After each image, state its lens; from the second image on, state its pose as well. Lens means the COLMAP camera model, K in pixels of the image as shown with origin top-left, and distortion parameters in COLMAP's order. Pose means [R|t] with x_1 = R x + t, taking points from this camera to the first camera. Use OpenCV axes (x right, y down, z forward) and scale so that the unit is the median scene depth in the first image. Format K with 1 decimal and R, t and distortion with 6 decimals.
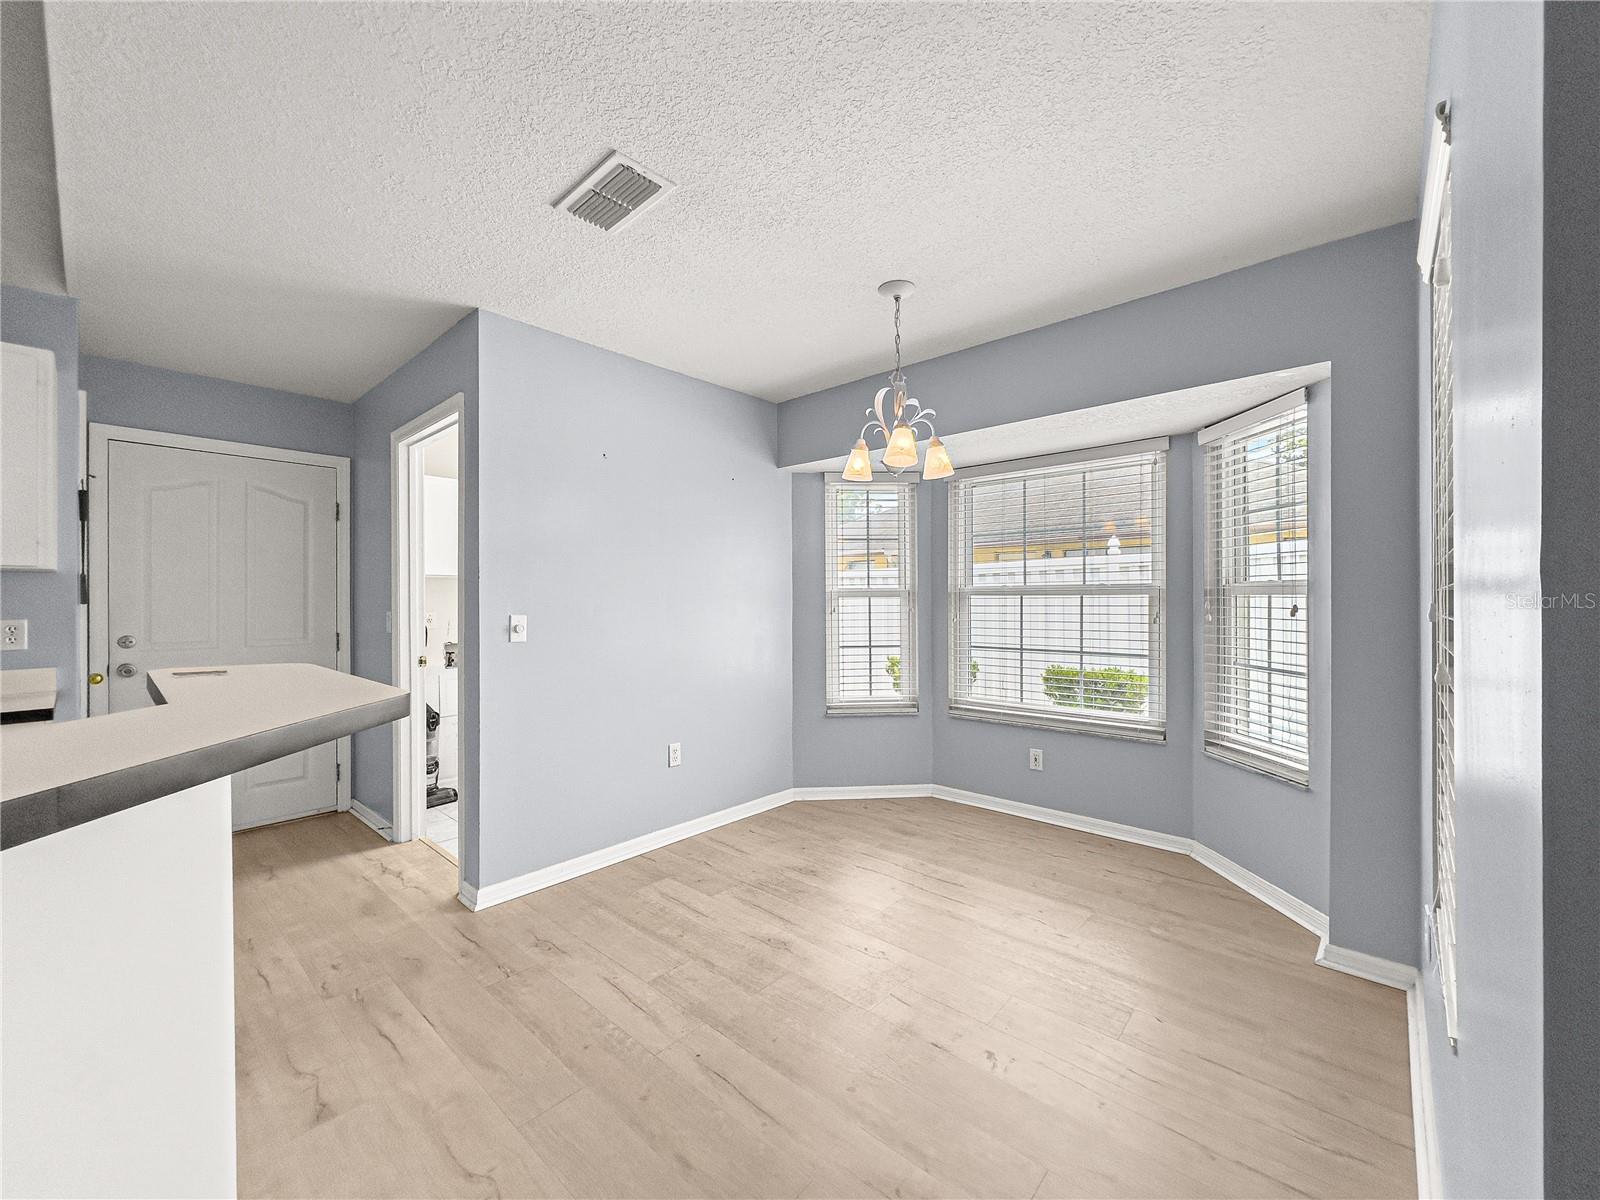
lens RADIAL K [[644.4, 0, 807.2], [0, 644.4, 603.8], [0, 0, 1]] dist [0.000861, 0.000103]
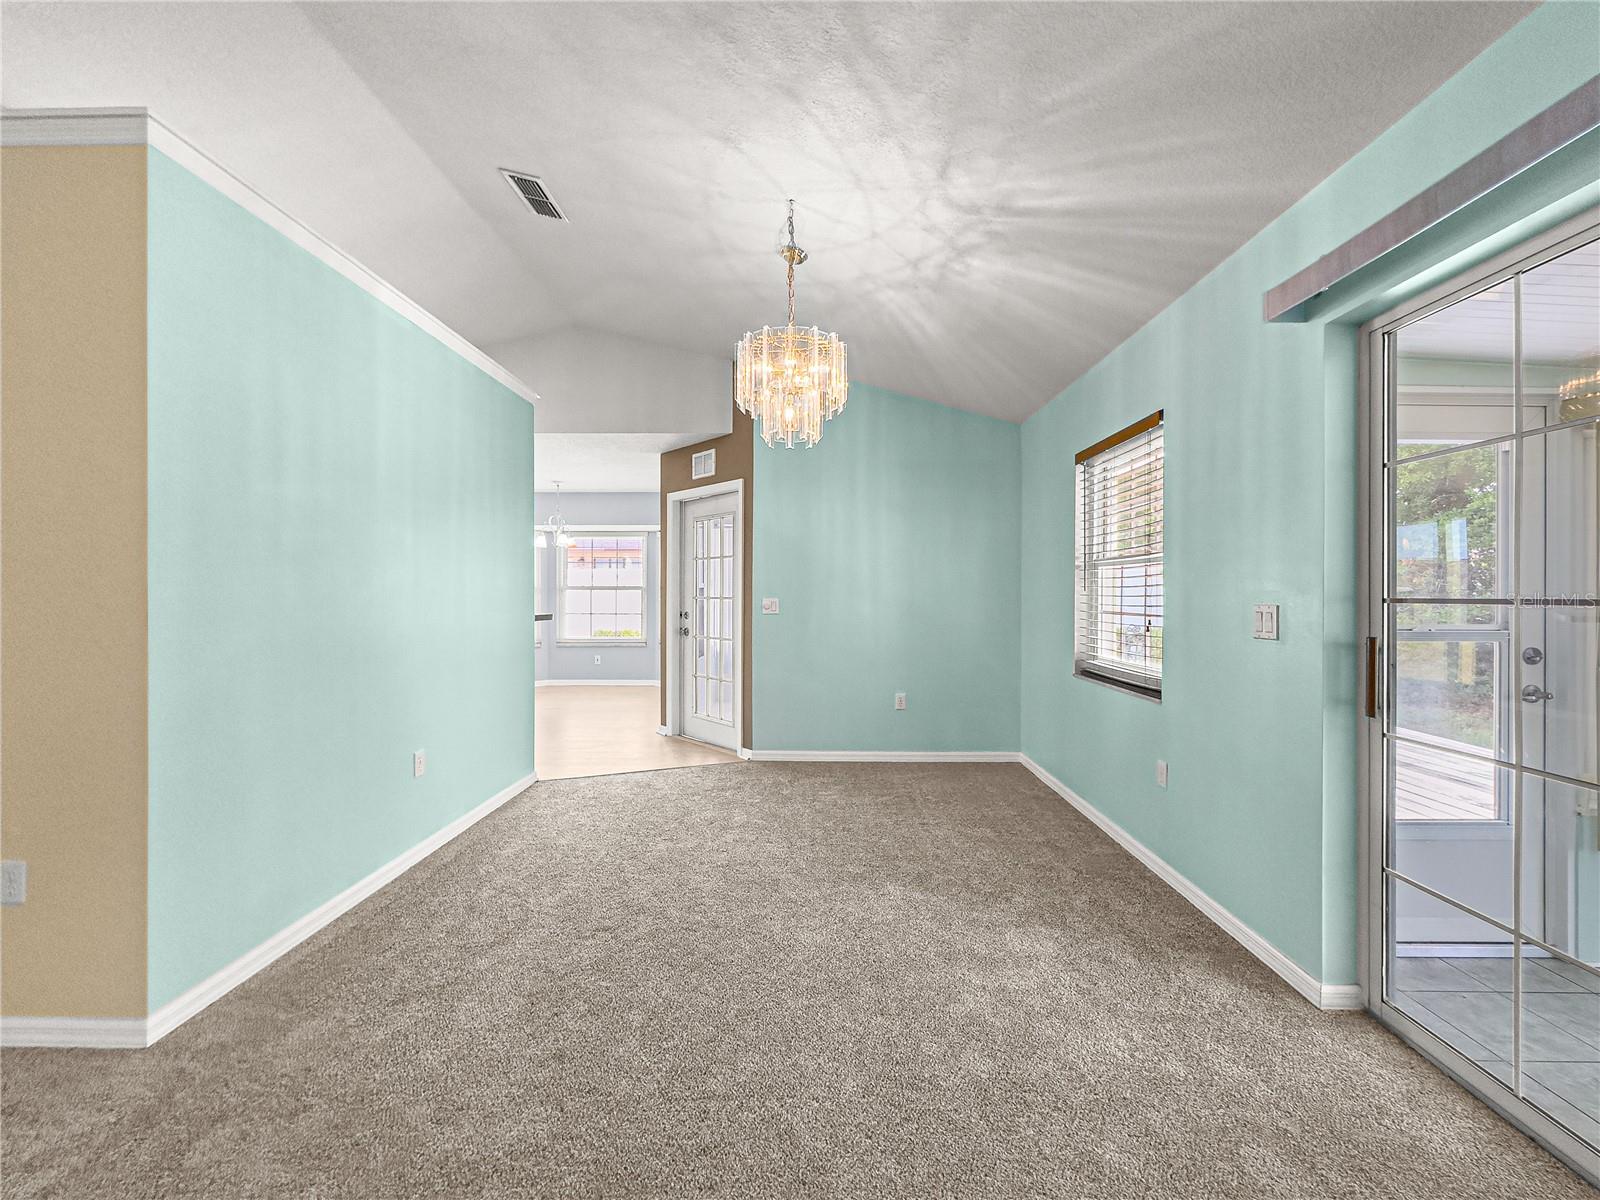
lens RADIAL K [[646.2, 0, 800.5], [0, 646.2, 595.4], [0, 0, 1]] dist [0.008675, -0.000076]
pose [[0.757531, 0.012330, 0.652683, -0.724279], [-0.001202, 0.999846, -0.017493, 0.054140], [-0.652798, 0.012467, 0.757429, -1.472967]]
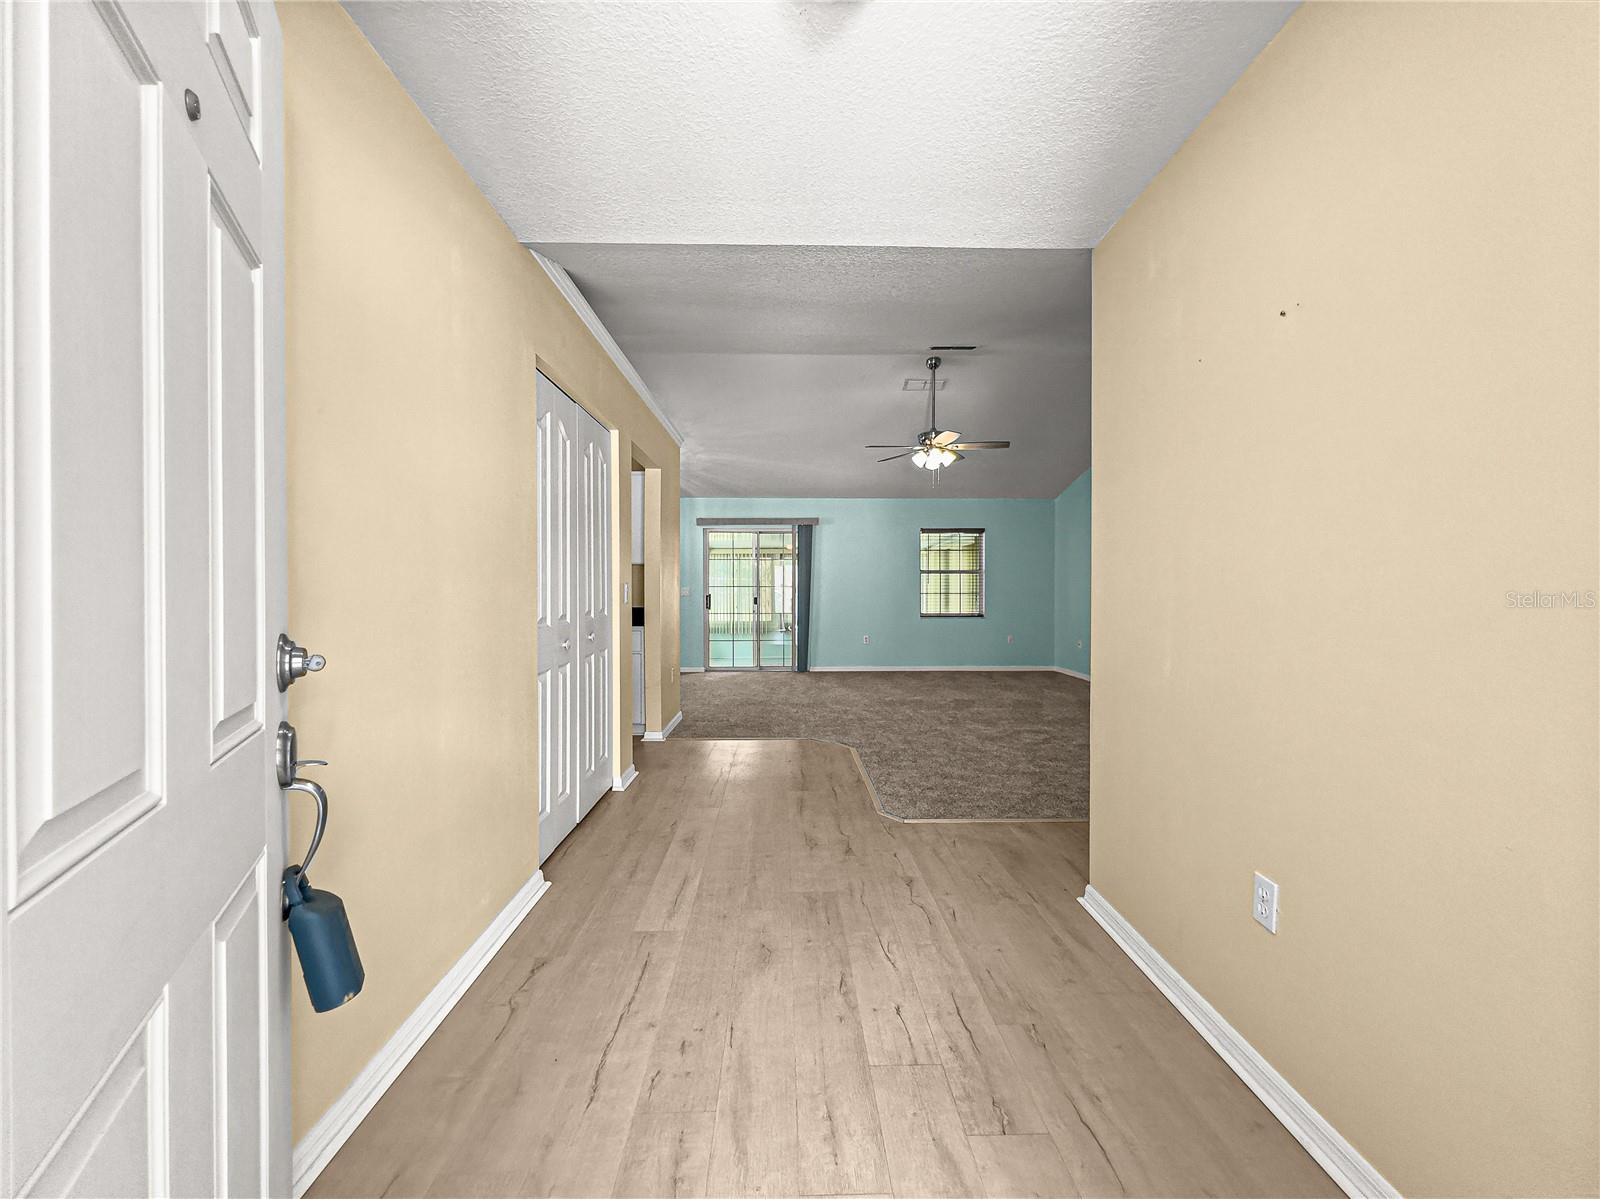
lens RADIAL K [[639.7, 0, 801.1], [0, 639.7, 594.9], [0, 0, 1]] dist [0.000848, 0.000204]
pose [[-0.682974, 0.007818, 0.730401, -2.353524], [0.019404, 0.999784, 0.007443, 0.072517], [-0.730185, 0.019257, -0.682978, 0.319256]]
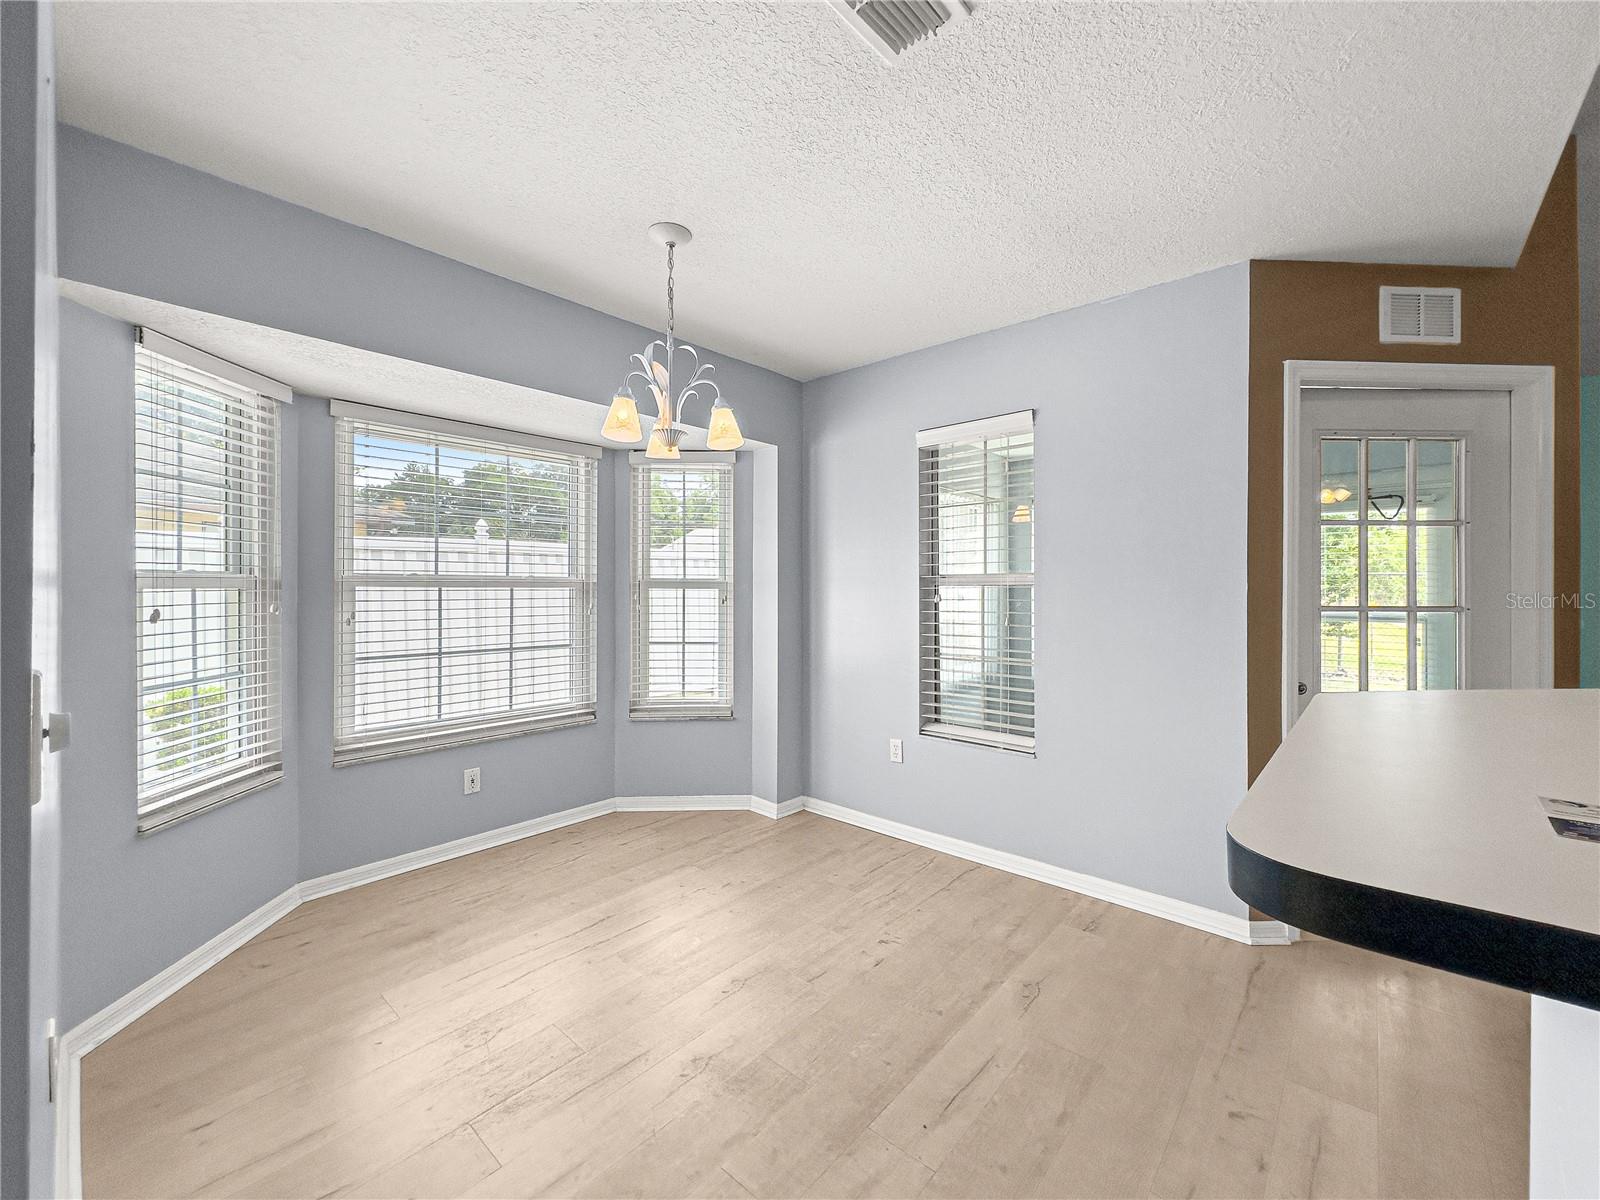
lens RADIAL K [[649.1, 0, 802.6], [0, 649.1, 589.8], [0, 0, 1]] dist [-0.002226, -0.000099]
pose [[-0.001595, 0.010250, 0.999946, -0.577702], [0.012402, 0.999871, -0.010229, 0.005475], [-0.999922, 0.012385, -0.001722, 0.653629]]
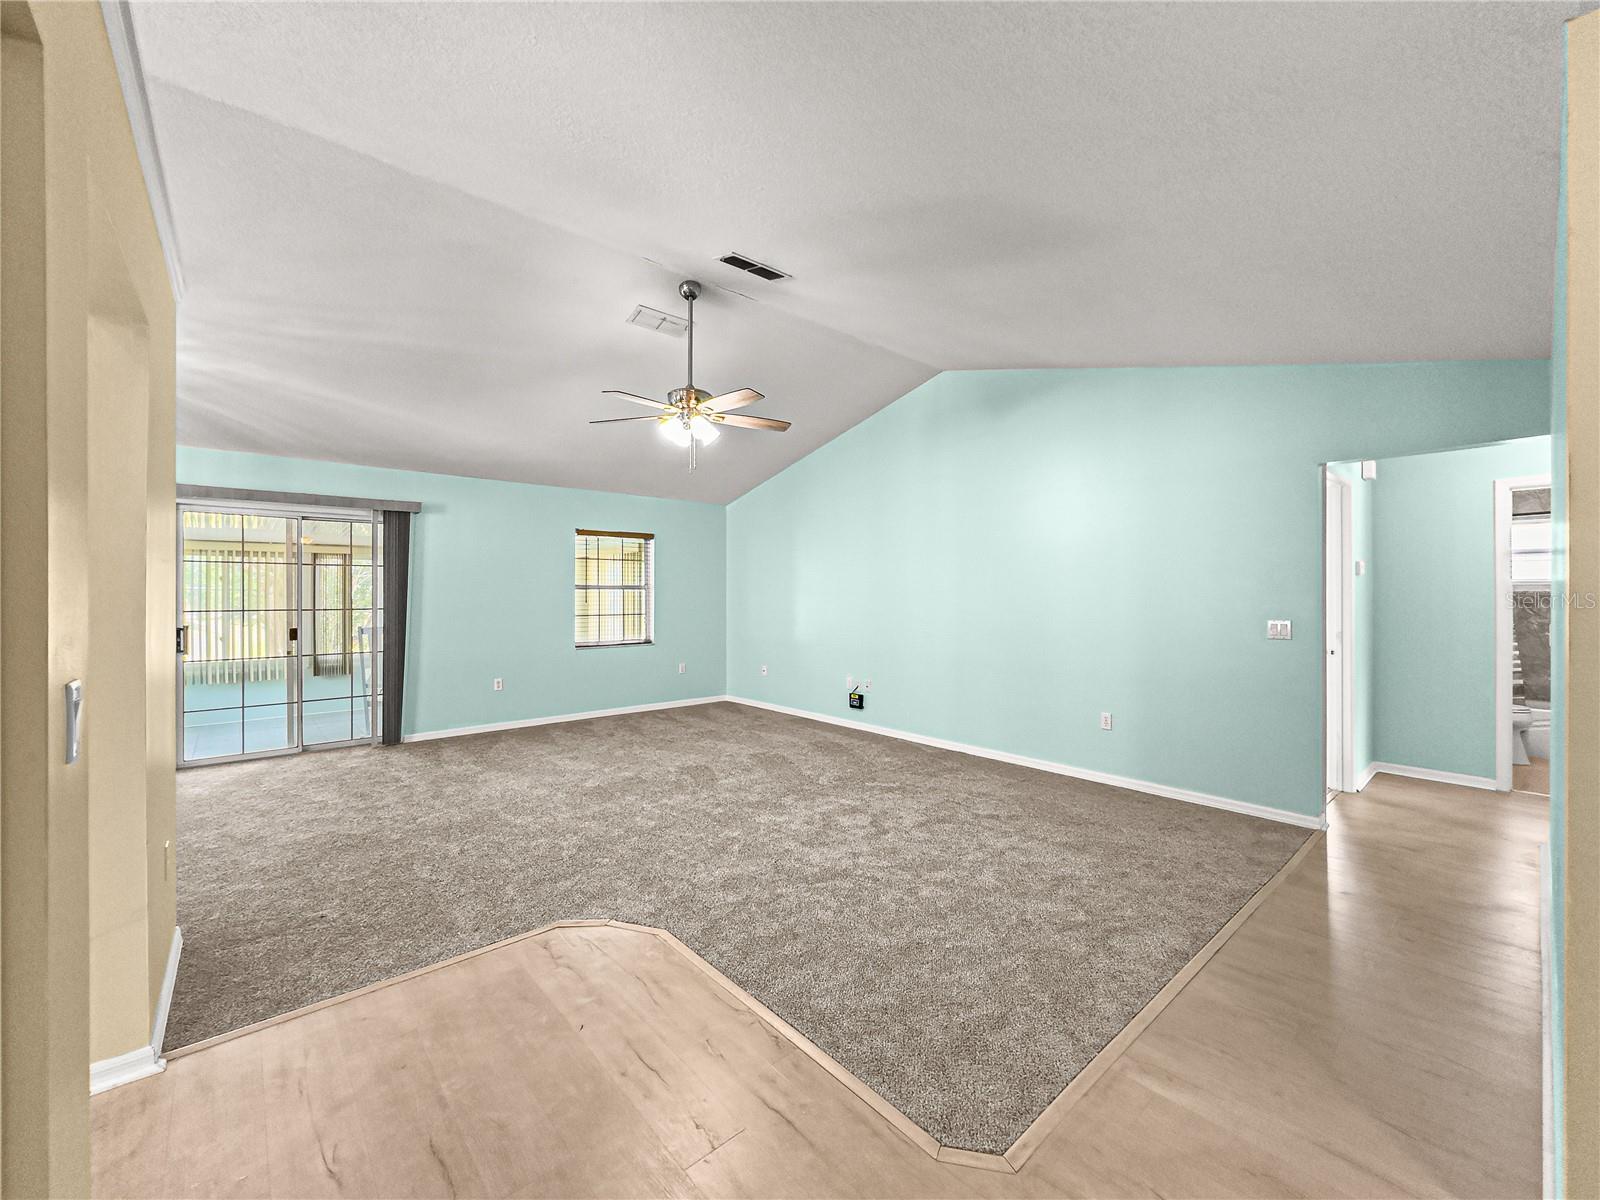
lens RADIAL K [[639.7, 0, 801.1], [0, 639.7, 595.4], [0, 0, 1]] dist [0.000848, 0.000204]
pose [[-0.992037, 0.013168, 0.125258, -1.630409], [0.014866, 0.999810, 0.012638, 0.011400], [-0.125068, 0.014399, -0.992044, -0.003698]]
